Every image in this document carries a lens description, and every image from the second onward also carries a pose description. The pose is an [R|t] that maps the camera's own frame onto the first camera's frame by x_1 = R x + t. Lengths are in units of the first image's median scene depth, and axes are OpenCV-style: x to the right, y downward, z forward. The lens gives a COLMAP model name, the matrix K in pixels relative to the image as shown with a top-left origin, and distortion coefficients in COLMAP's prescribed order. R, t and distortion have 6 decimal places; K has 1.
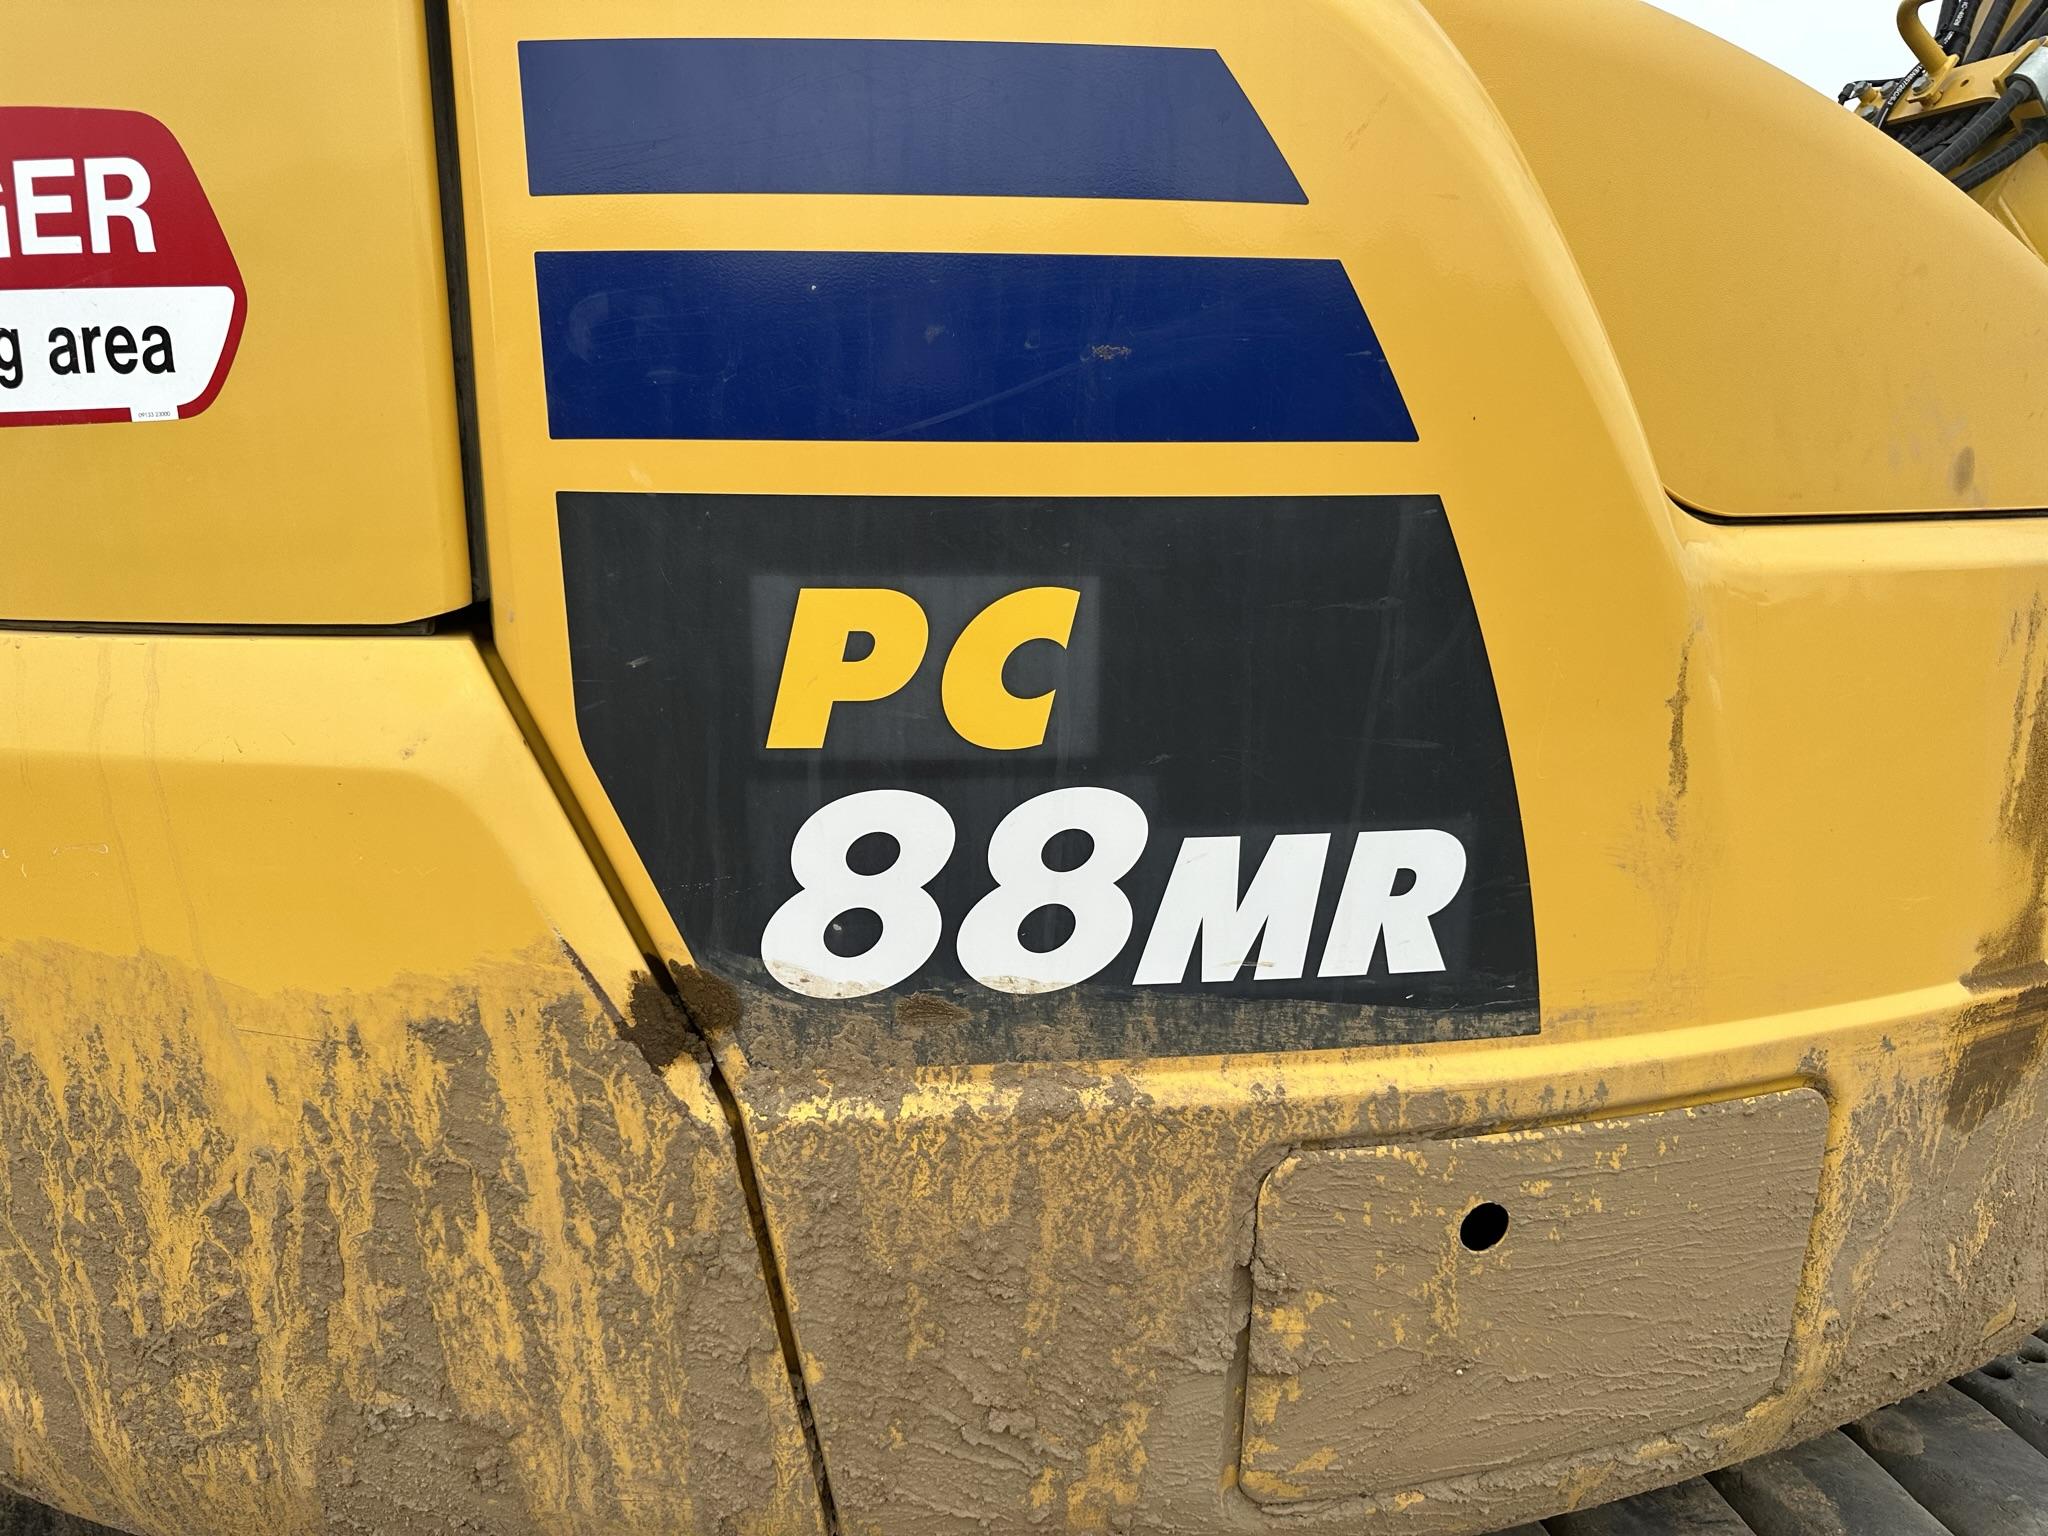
lens RADIAL K [[1402.1, 0, 1024.0], [0, 1402.1, 768.0], [0, 0, 1]] dist [0.070849, -0.085492]
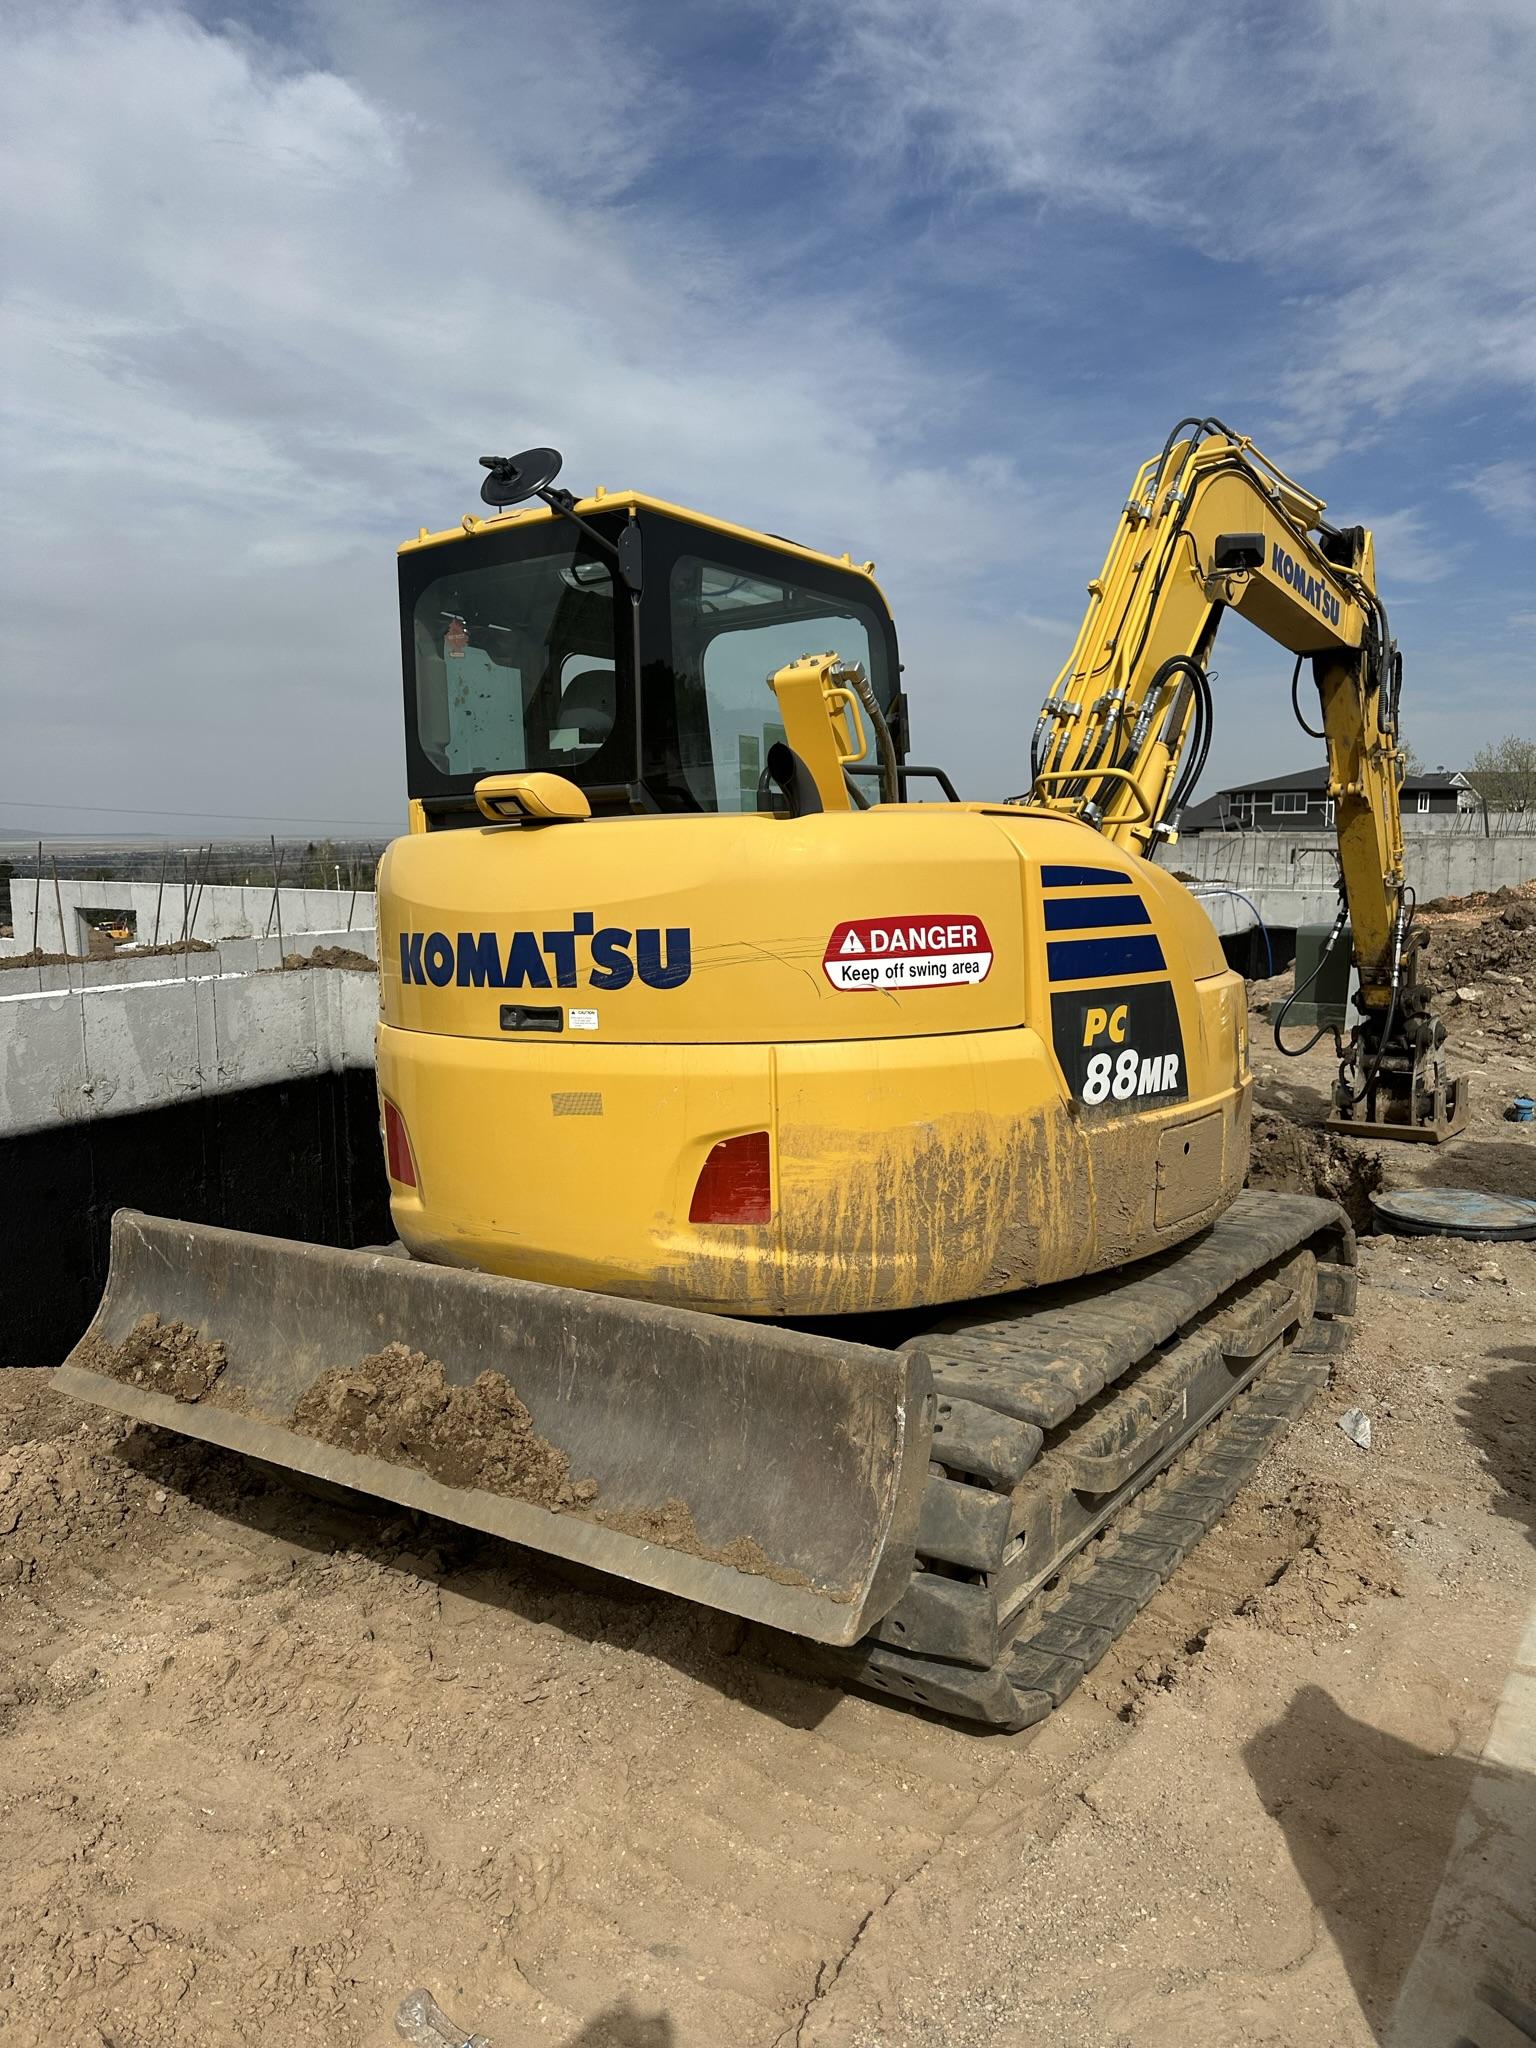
lens RADIAL K [[1437.3, 0, 745.4], [0, 1437.3, 1014.8], [0, 0, 1]] dist [0.098724, -0.134047]
pose [[0.823670, -0.076930, 0.561828, -3.455220], [0.151542, 0.984583, -0.087353, 0.118511], [-0.546446, 0.157091, 0.822629, -2.081959]]
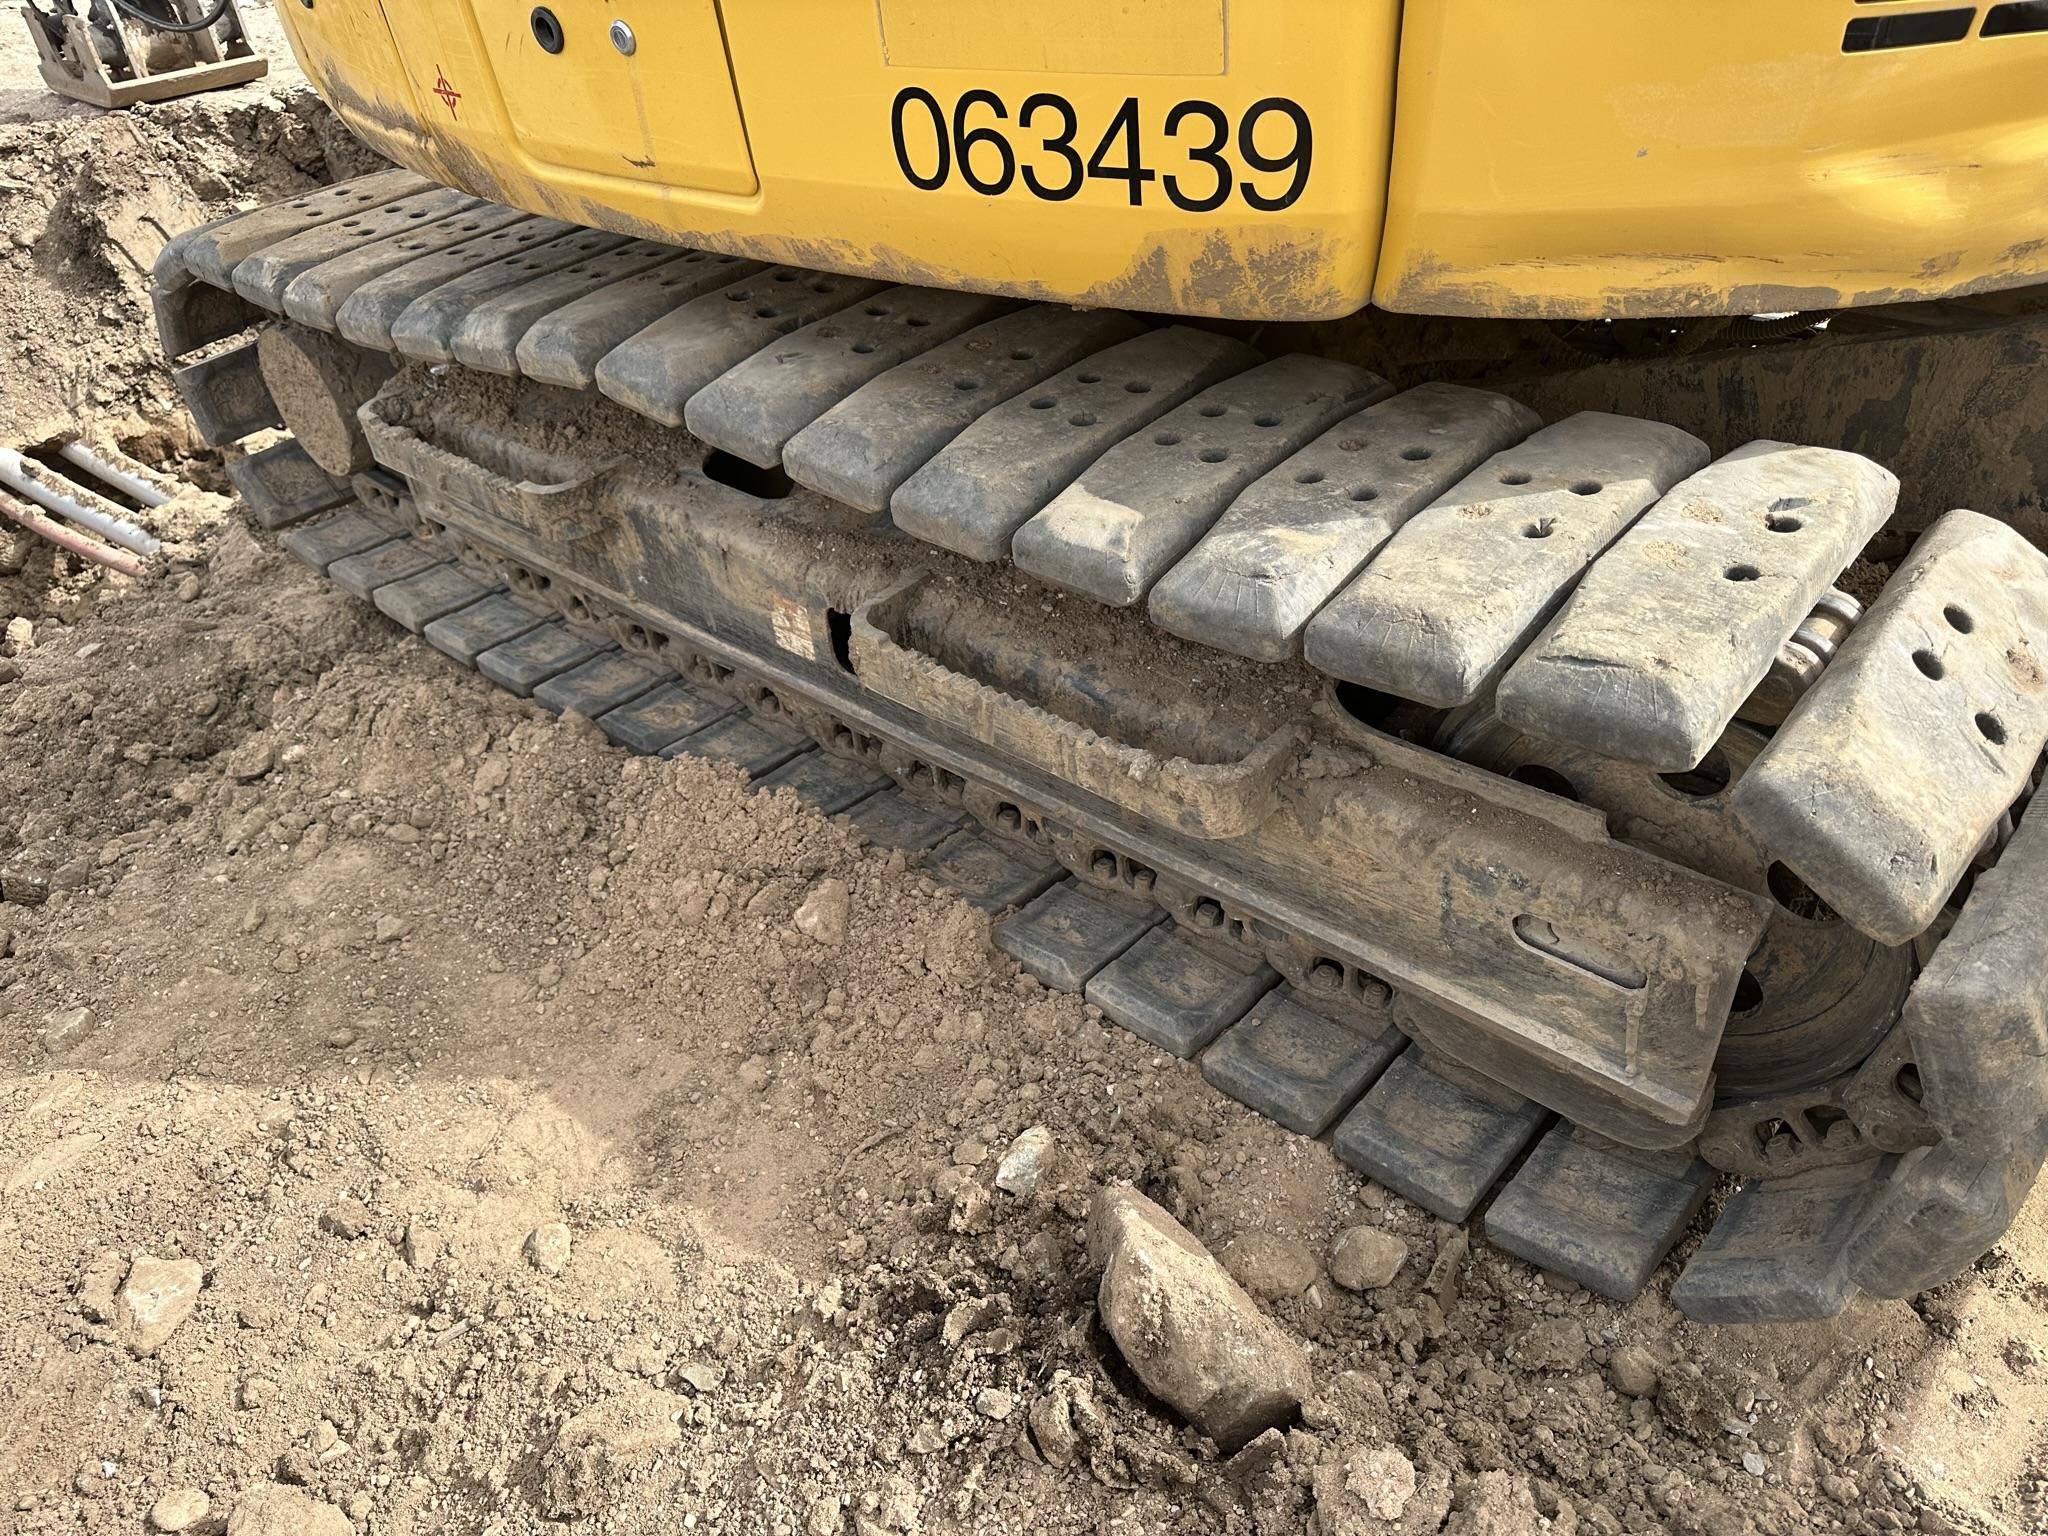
lens RADIAL K [[1454.7, 0, 1024.0], [0, 1454.7, 768.0], [0, 0, 1]] dist [0.027698, -0.038322]
pose [[-0.491462, -0.496034, 0.715832, -2.386189], [0.256703, 0.702920, 0.663330, -0.626420], [-0.832207, 0.509758, -0.218125, 4.389449]]
